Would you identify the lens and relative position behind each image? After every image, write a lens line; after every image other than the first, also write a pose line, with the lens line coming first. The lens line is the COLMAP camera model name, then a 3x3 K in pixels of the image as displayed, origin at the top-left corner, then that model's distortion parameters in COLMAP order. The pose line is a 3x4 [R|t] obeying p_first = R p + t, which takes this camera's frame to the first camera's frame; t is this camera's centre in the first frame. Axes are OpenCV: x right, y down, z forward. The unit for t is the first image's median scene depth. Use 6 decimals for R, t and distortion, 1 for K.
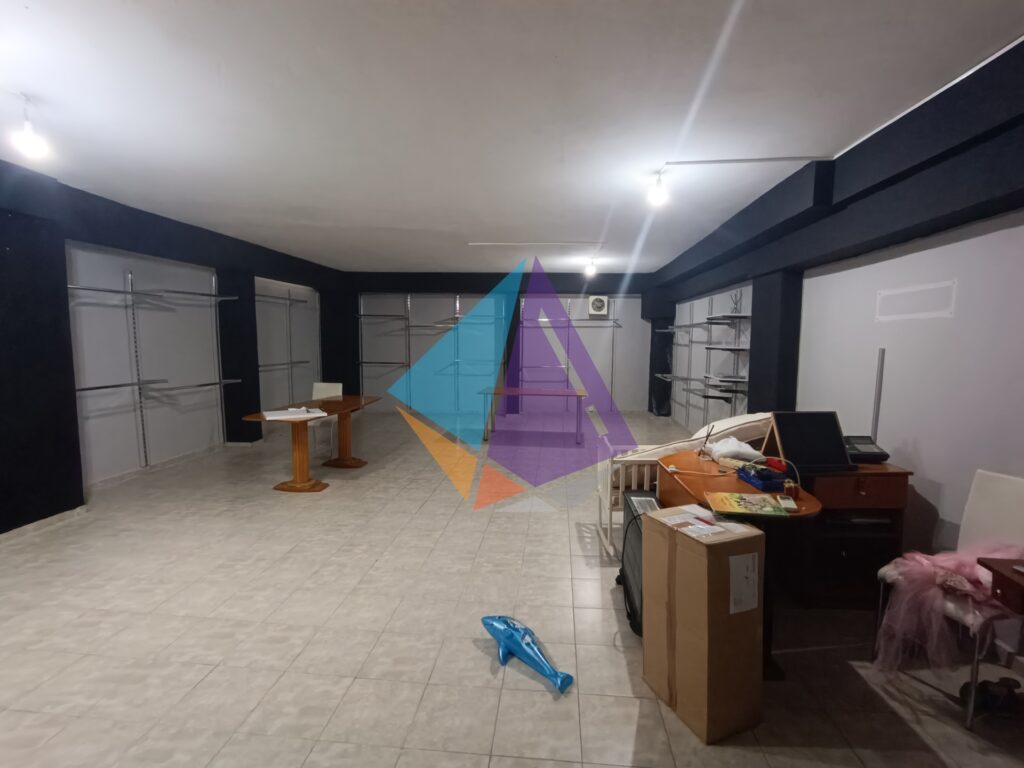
lens RADIAL K [[462.9, 0, 509.3], [0, 462.9, 380.5], [0, 0, 1]] dist [0.000007, -0.000434]
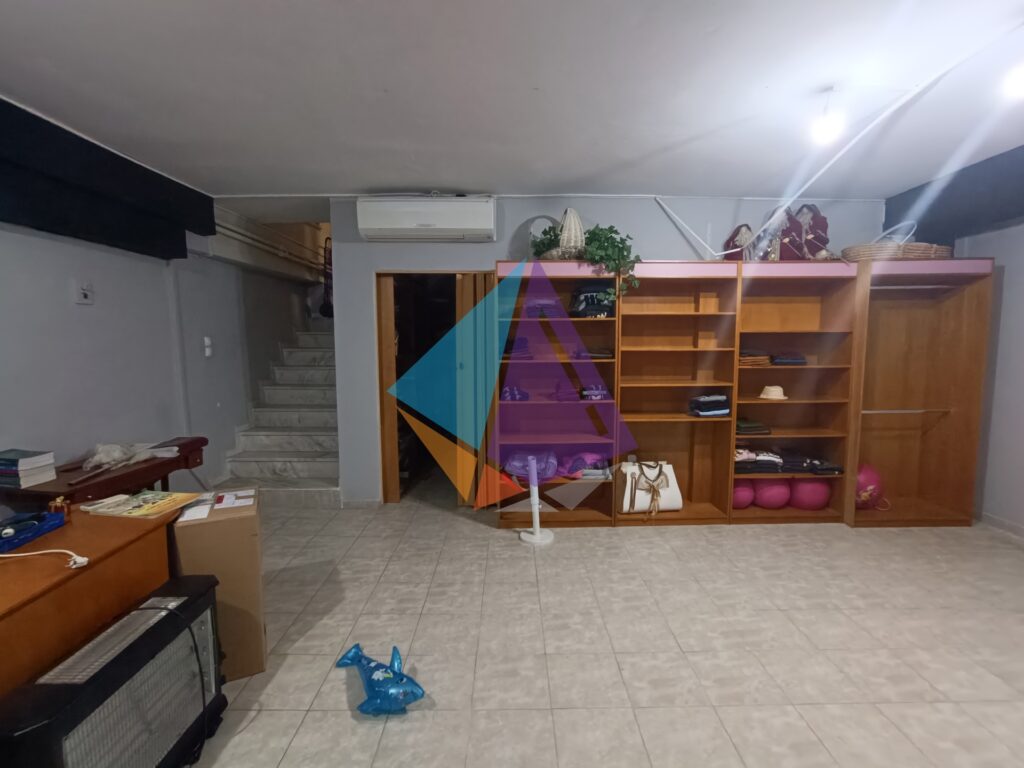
lens RADIAL K [[462.9, 0, 511.7], [0, 462.9, 387.8], [0, 0, 1]] dist [0.000007, -0.000434]
pose [[-0.994118, 0.005258, -0.108173, -0.074578], [-0.015634, 0.981392, 0.191377, -0.087066], [0.107167, 0.191942, -0.975537, 1.003430]]
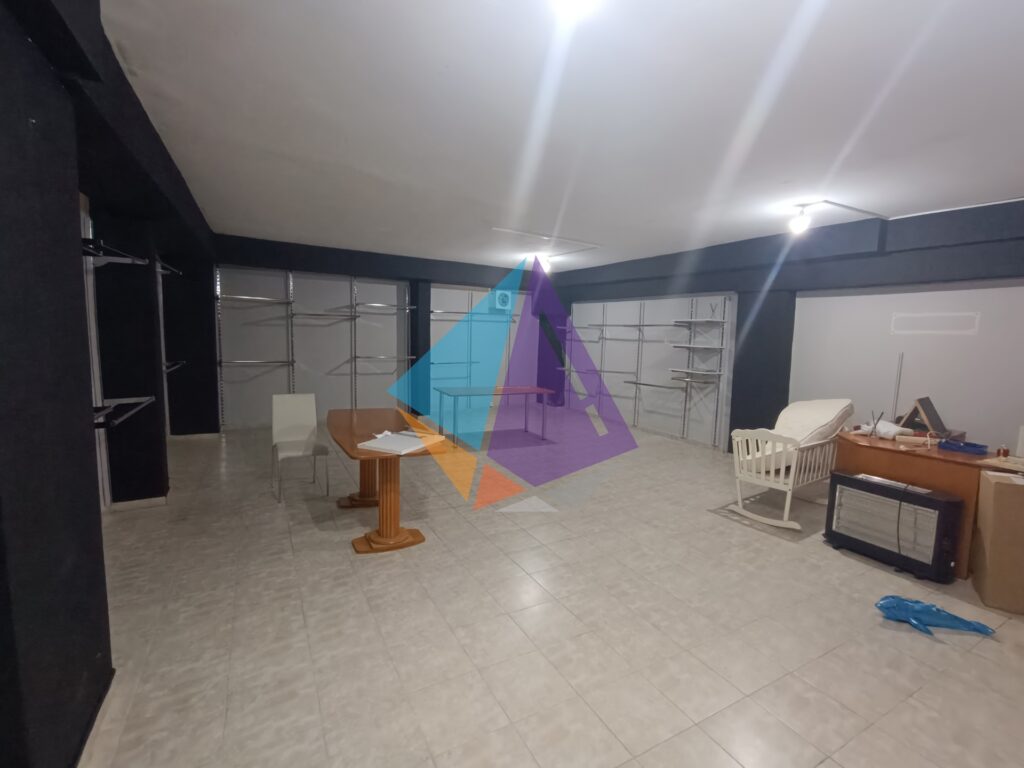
lens RADIAL K [[462.9, 0, 513.2], [0, 462.9, 383.8], [0, 0, 1]] dist [0.000007, -0.000434]
pose [[0.828580, -0.048183, 0.557794, -0.818023], [0.030092, 0.998682, 0.041568, -0.050986], [-0.559062, -0.017657, 0.828938, 0.347004]]
